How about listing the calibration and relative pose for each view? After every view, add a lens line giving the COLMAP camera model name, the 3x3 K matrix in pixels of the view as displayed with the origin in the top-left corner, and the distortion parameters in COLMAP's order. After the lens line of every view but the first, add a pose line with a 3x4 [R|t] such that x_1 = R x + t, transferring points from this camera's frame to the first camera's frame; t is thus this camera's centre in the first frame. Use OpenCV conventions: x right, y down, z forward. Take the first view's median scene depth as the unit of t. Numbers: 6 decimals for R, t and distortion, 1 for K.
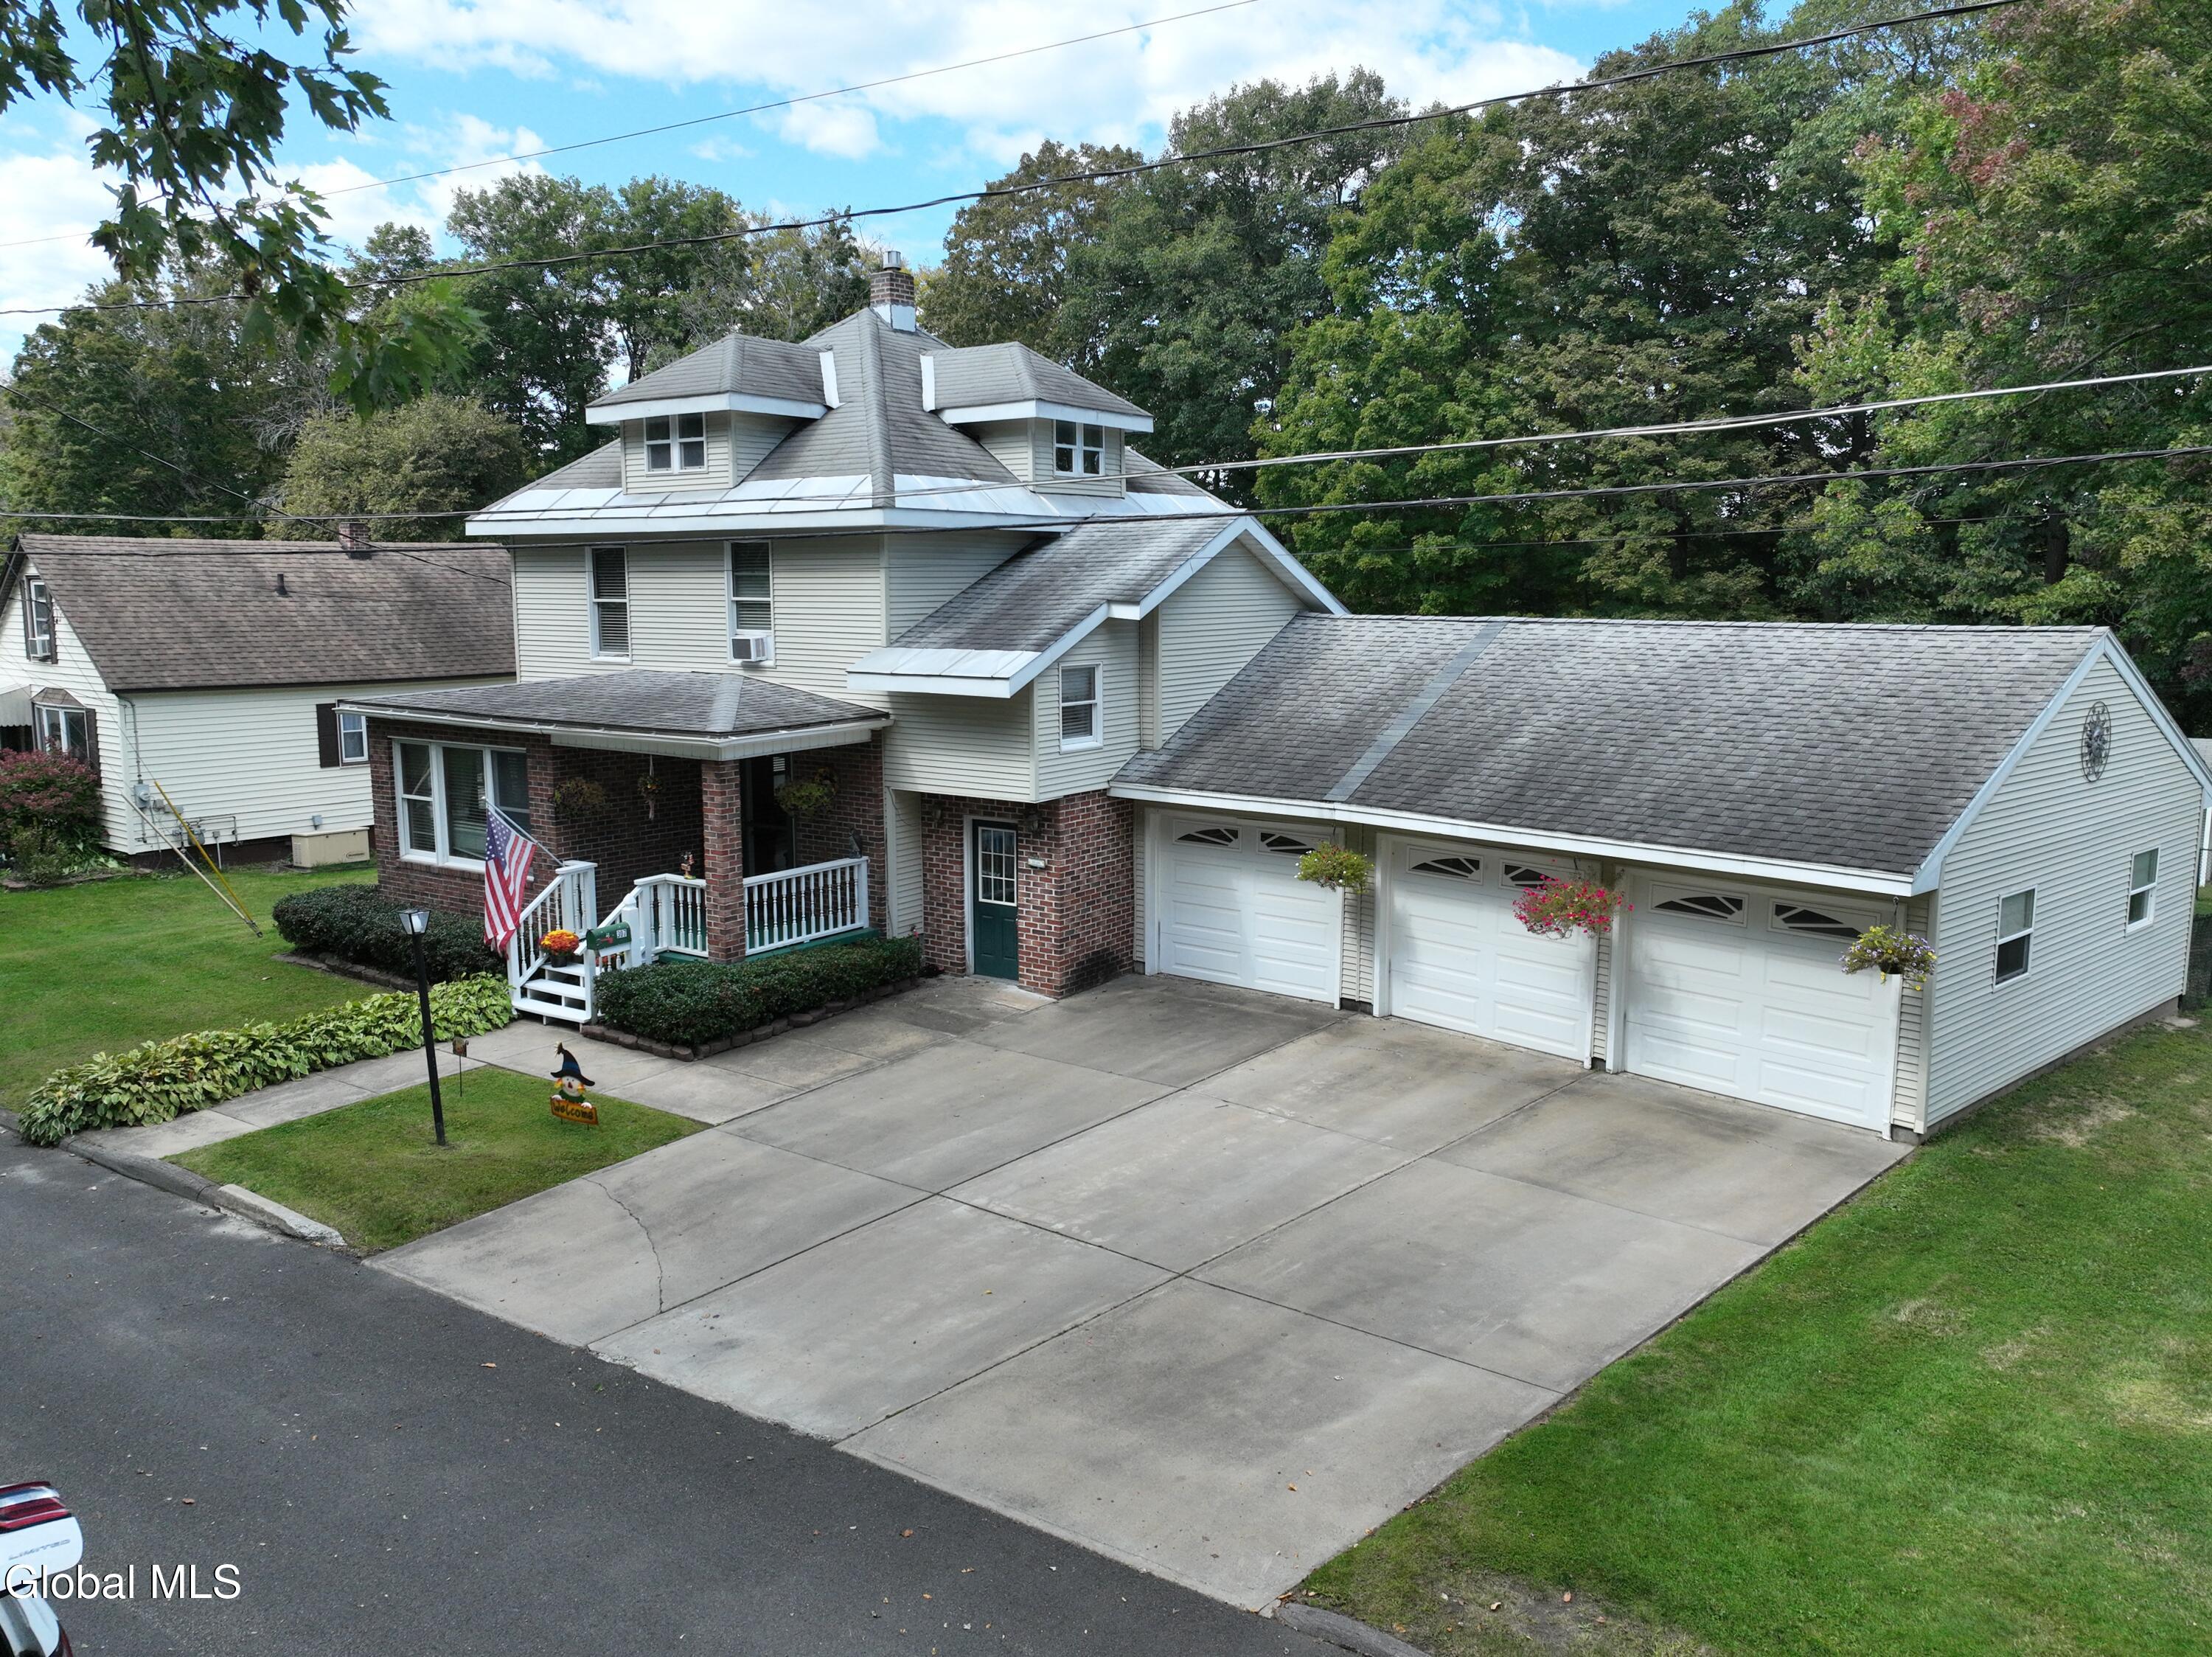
lens RADIAL K [[1675.0, 0, 1115.9], [0, 1675.0, 819.5], [0, 0, 1]] dist [-0.009039, 0.020320]
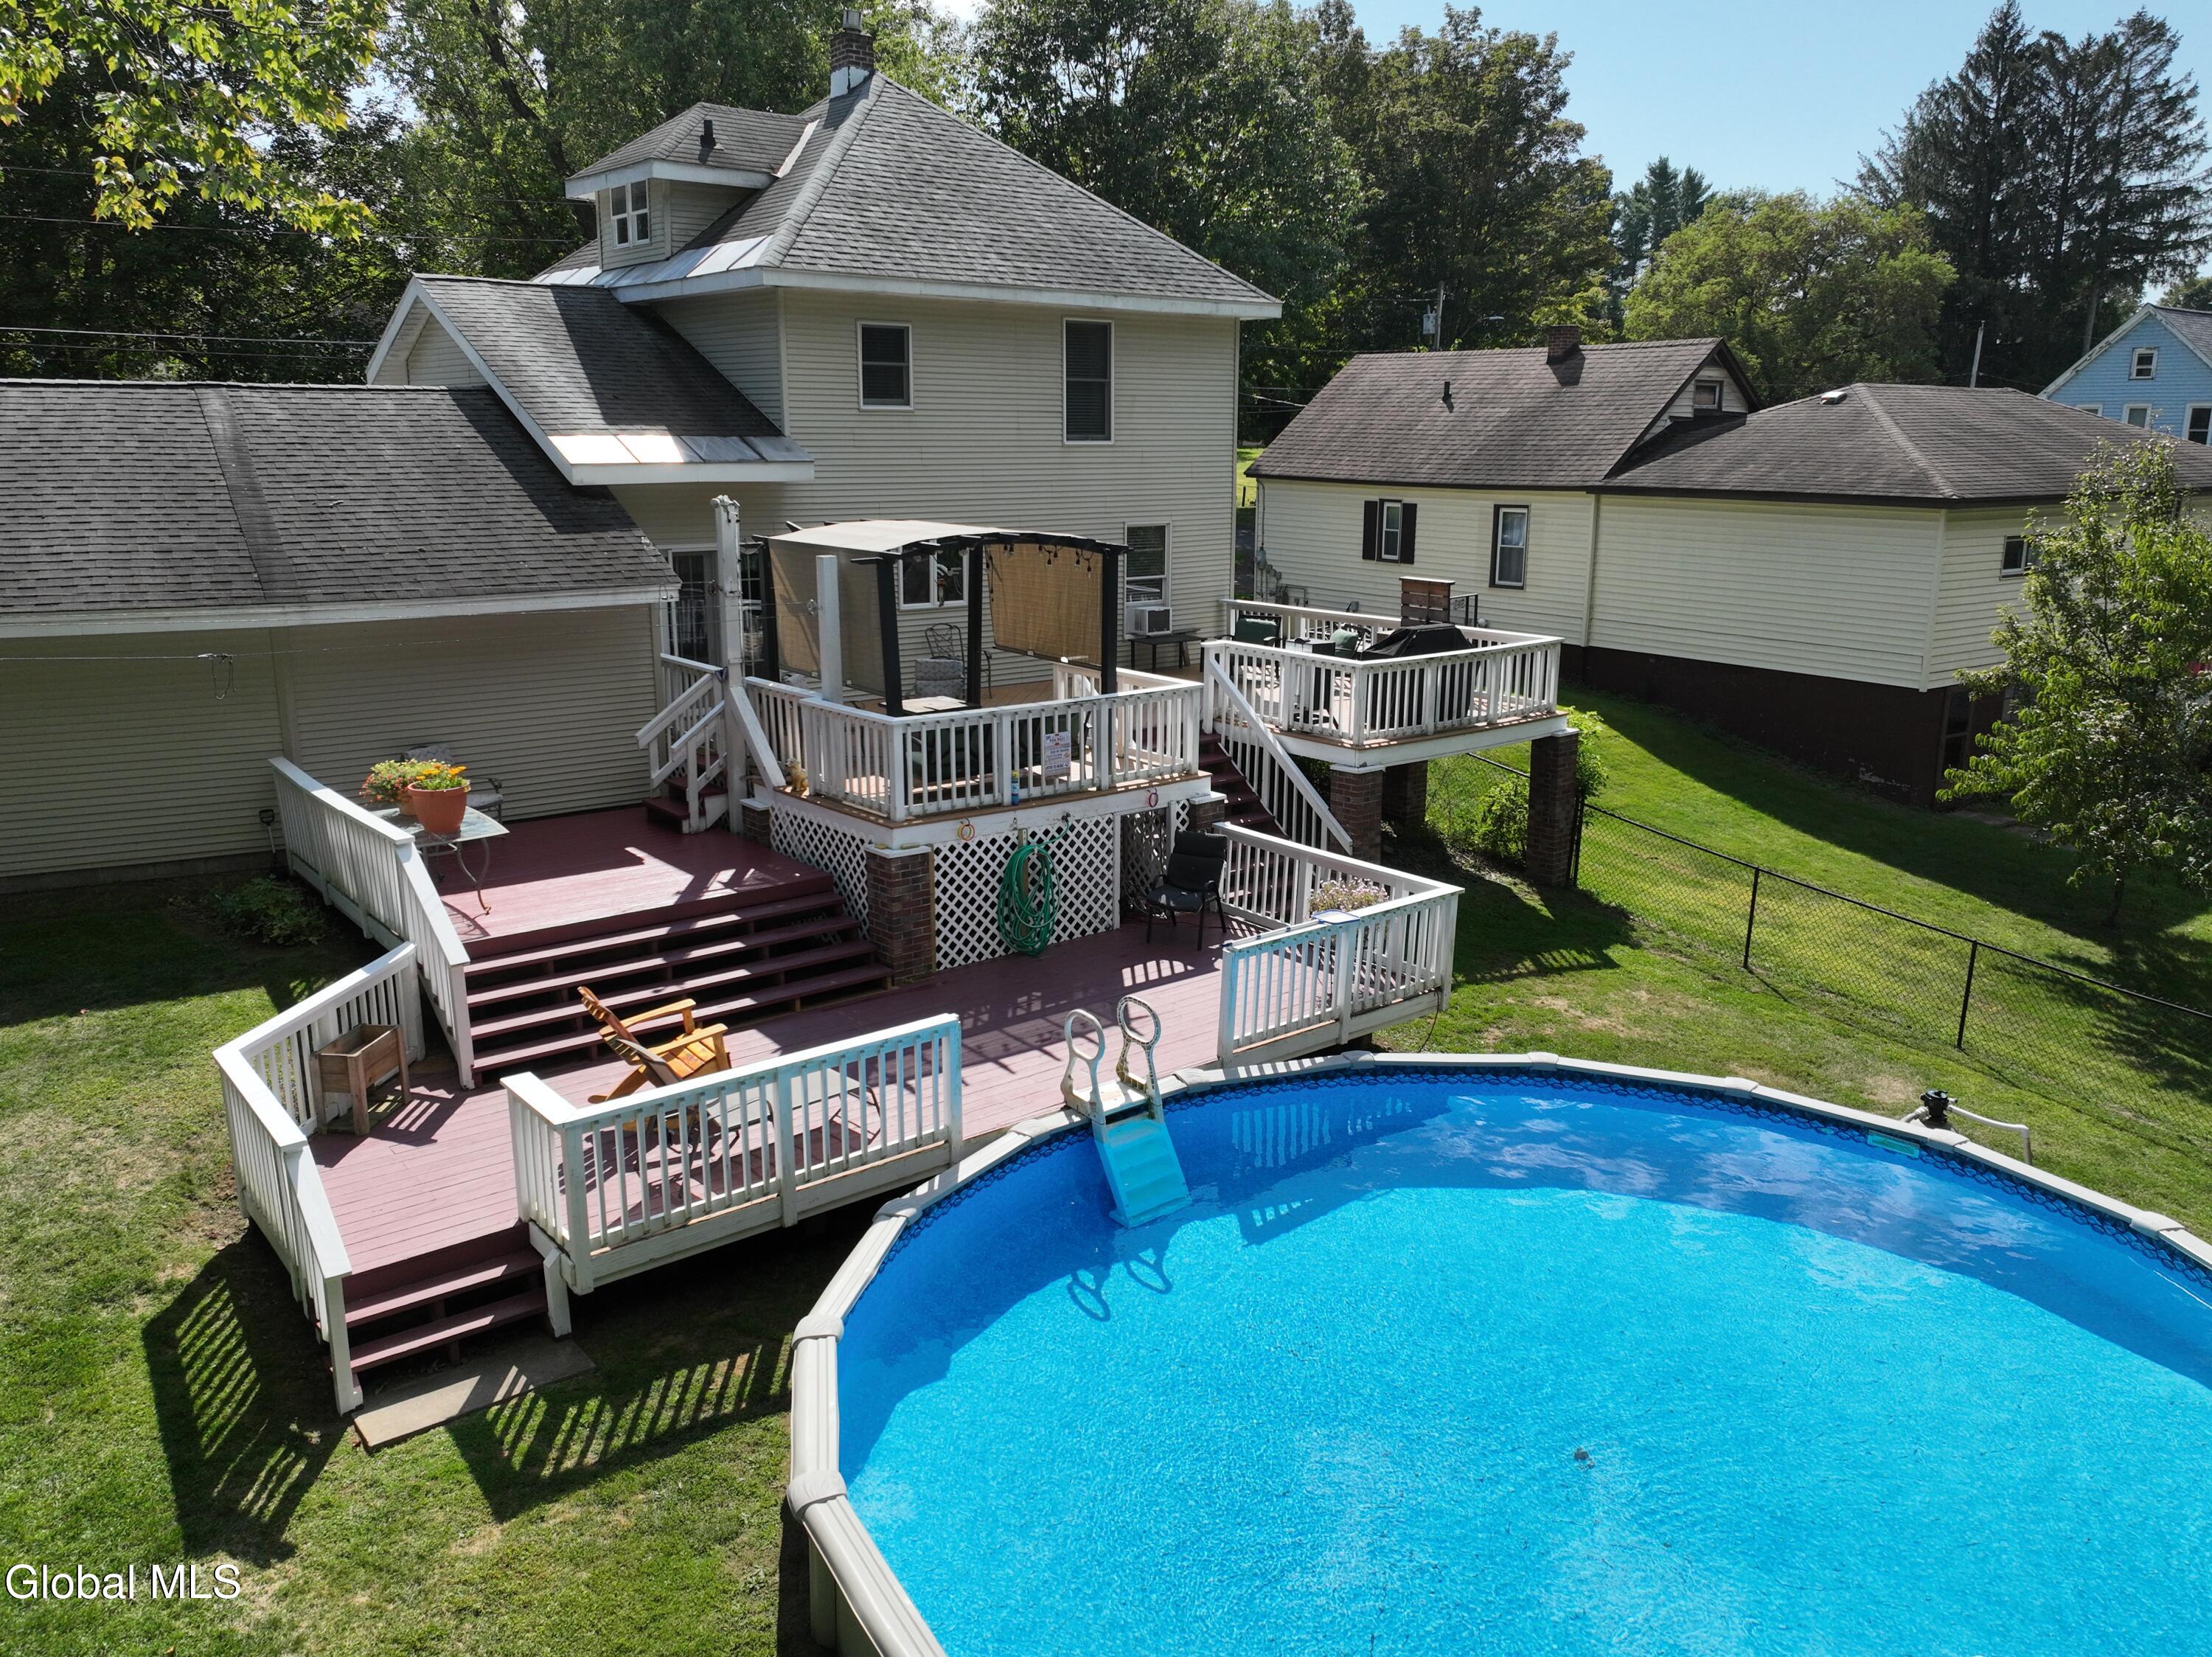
lens RADIAL K [[1675.0, 0, 1124.8], [0, 1675.0, 825.8], [0, 0, 1]] dist [-0.009039, 0.020320]
pose [[-0.267518, 0.218434, -0.938467, 1.015543], [-0.141852, 0.954425, 0.262584, -0.208390], [0.953054, 0.203369, -0.224341, 1.814604]]
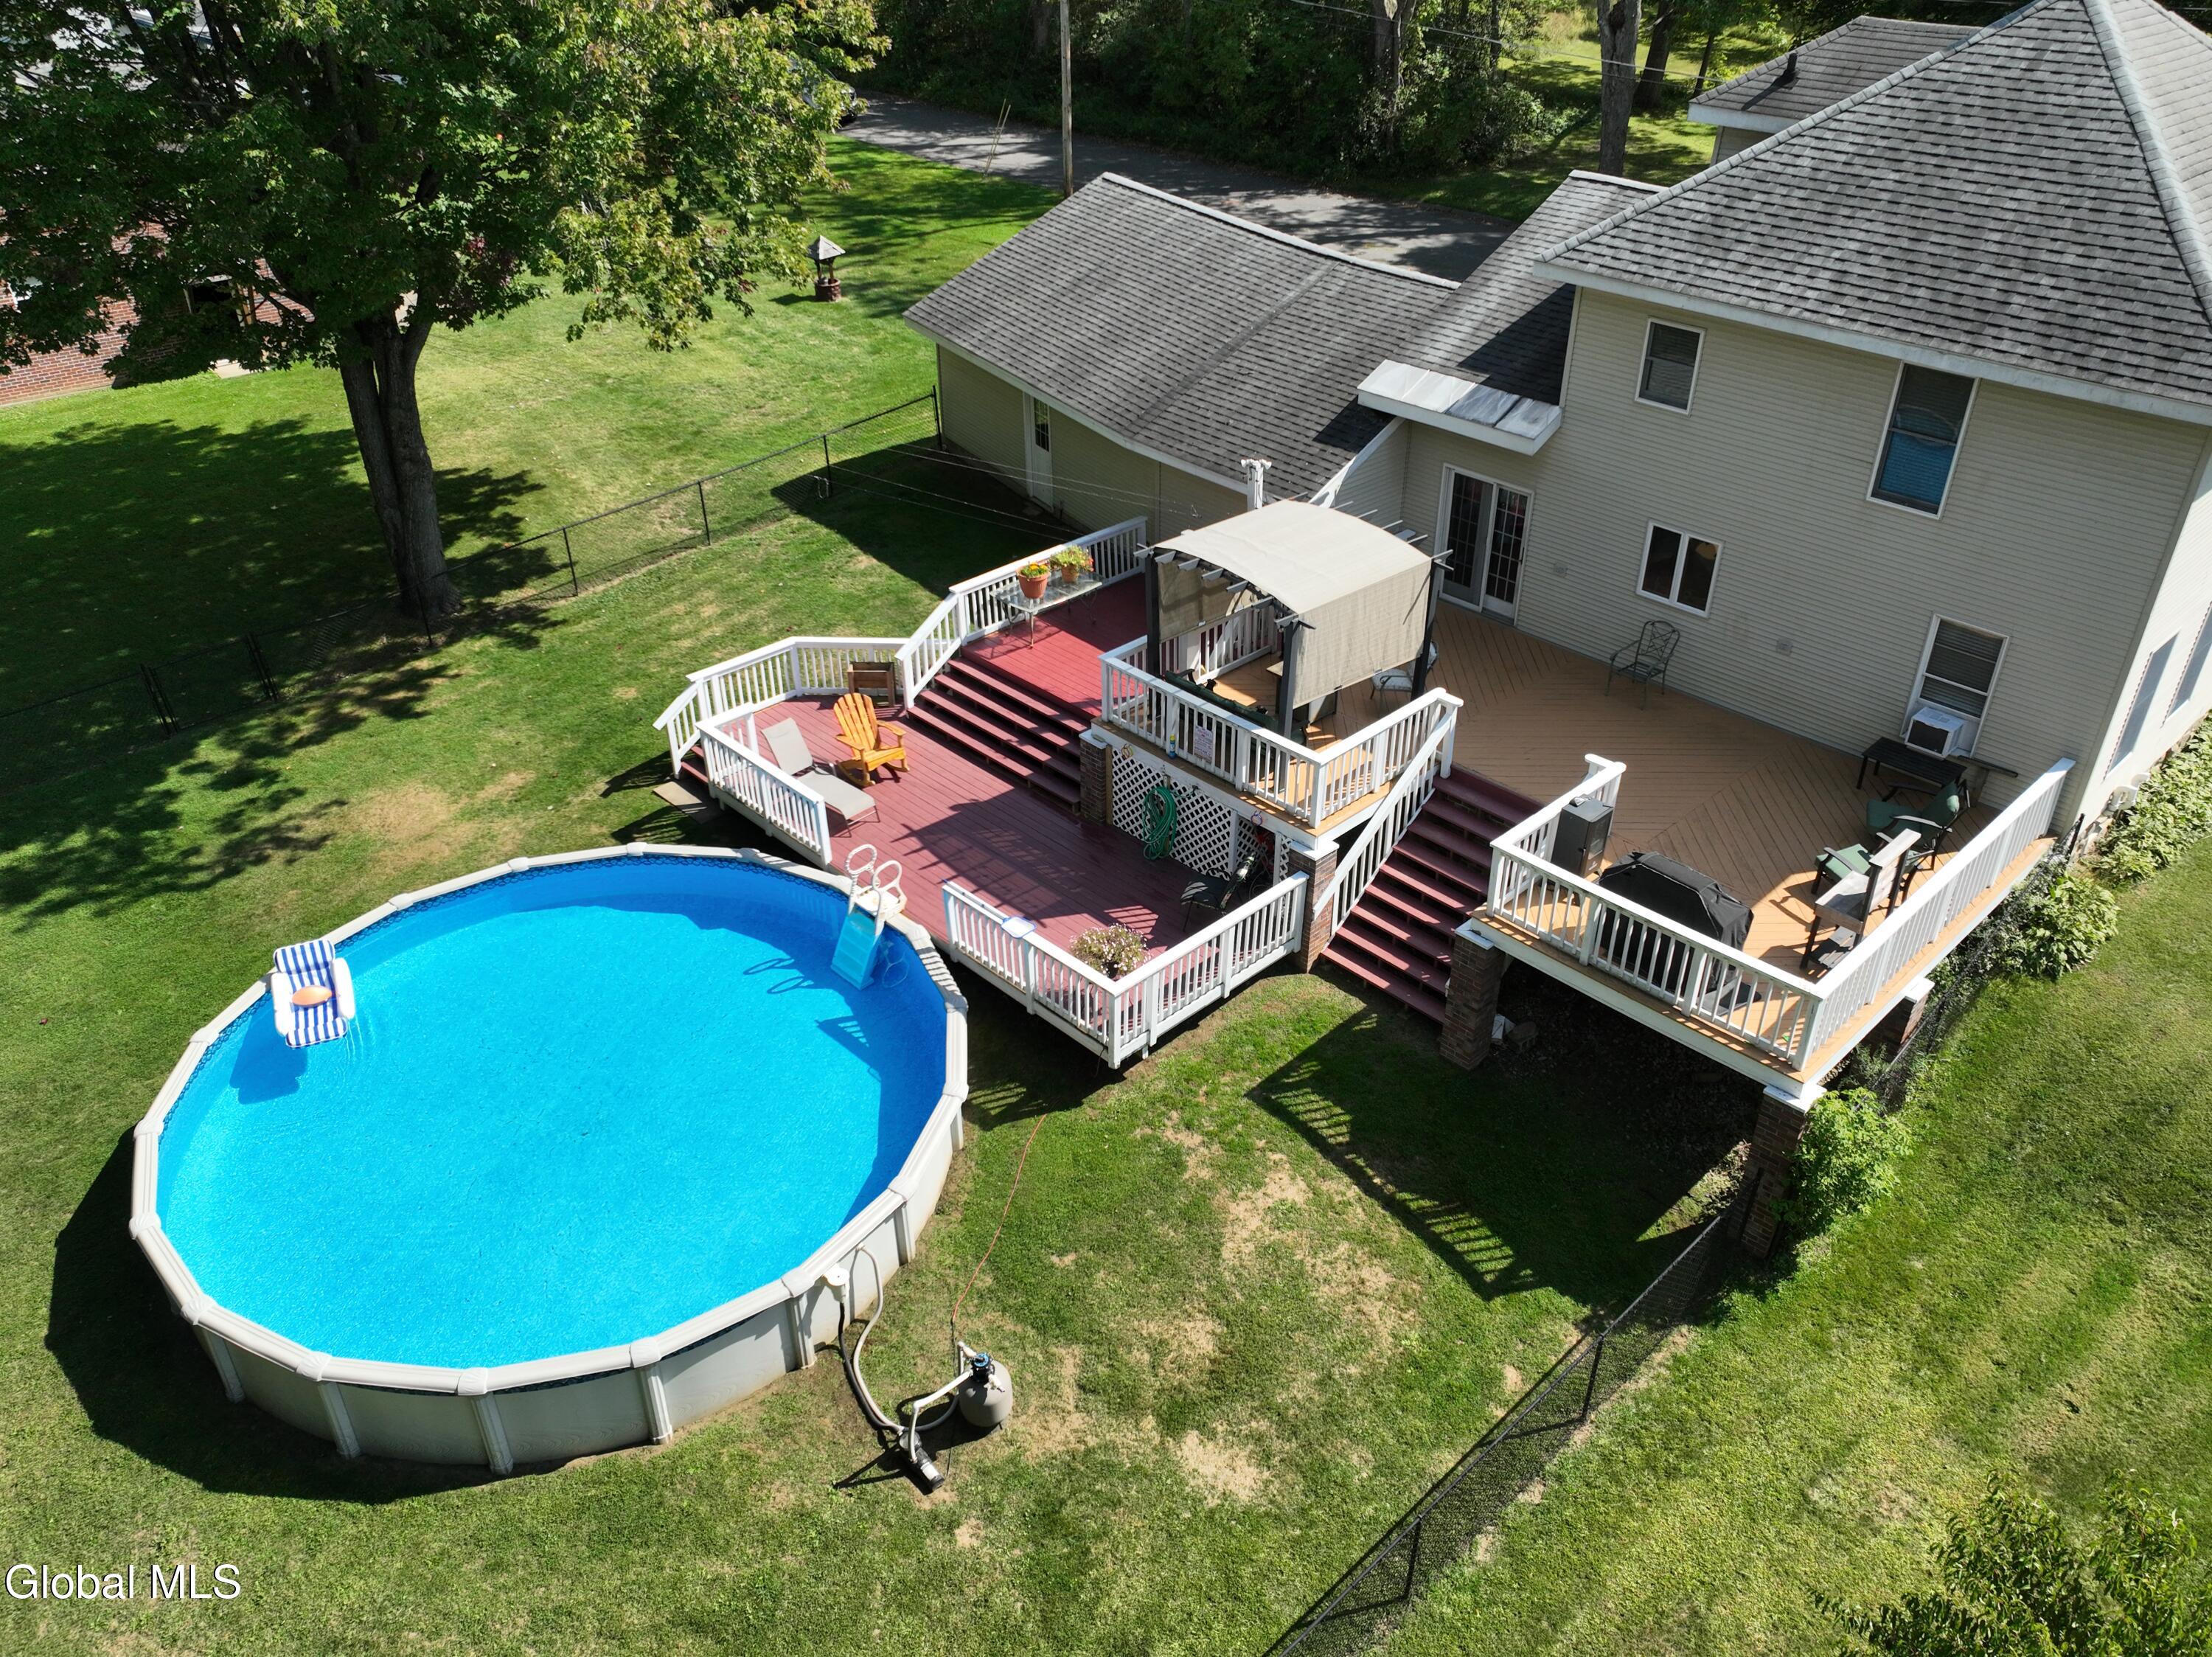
lens RADIAL K [[1675.0, 0, 1121.0], [0, 1675.0, 818.0], [0, 0, 1]] dist [-0.009039, 0.020320]
pose [[-0.981413, -0.102777, 0.162066, 0.164826], [0.027308, 0.761117, 0.648039, -0.648947], [-0.189955, 0.640420, -0.744164, 2.388785]]
